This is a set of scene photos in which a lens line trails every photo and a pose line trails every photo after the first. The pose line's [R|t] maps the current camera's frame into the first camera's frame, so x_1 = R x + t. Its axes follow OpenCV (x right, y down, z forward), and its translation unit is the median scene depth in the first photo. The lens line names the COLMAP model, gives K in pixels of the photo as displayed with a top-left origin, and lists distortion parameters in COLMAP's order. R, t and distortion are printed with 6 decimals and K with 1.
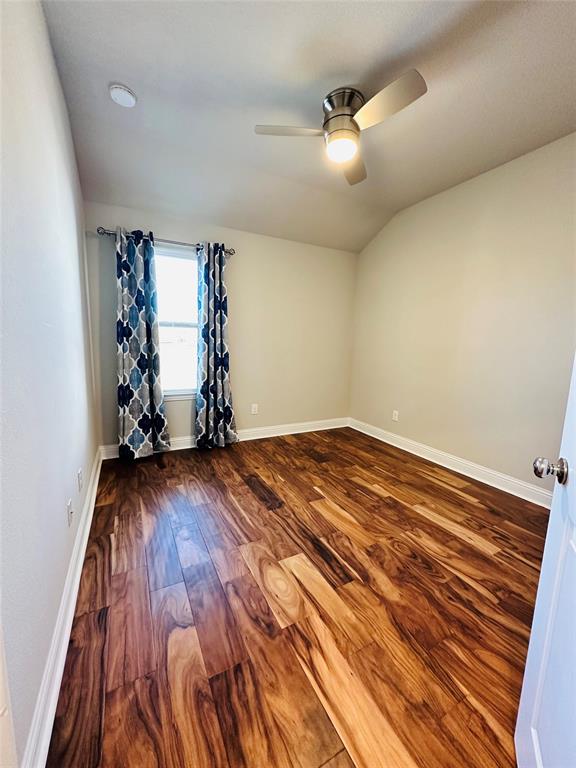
lens RADIAL K [[305.9, 0, 287.0], [0, 305.9, 383.8], [0, 0, 1]] dist [-0.002171, 0.000595]
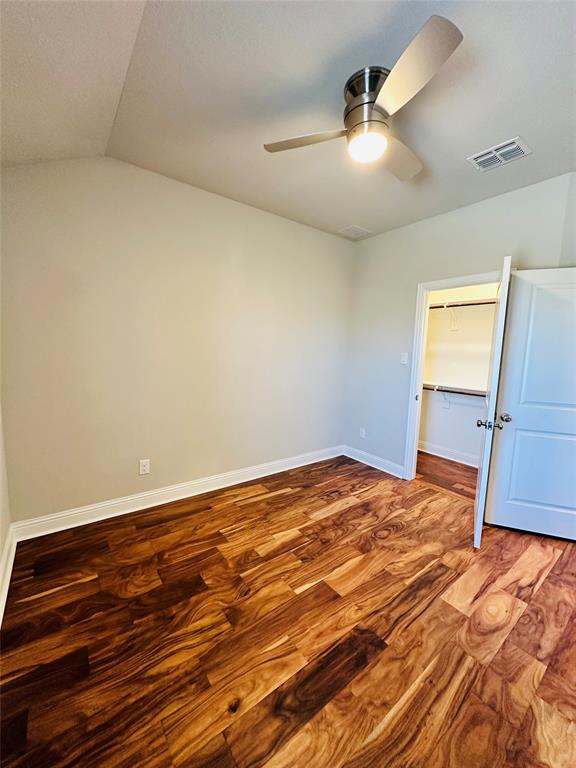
lens RADIAL K [[305.9, 0, 287.9], [0, 305.9, 382.7], [0, 0, 1]] dist [-0.002171, 0.000595]
pose [[-0.168582, -0.145777, 0.974848, -0.548580], [0.100197, 0.981346, 0.164076, -0.256501], [-0.980582, 0.125337, -0.150830, 1.159996]]
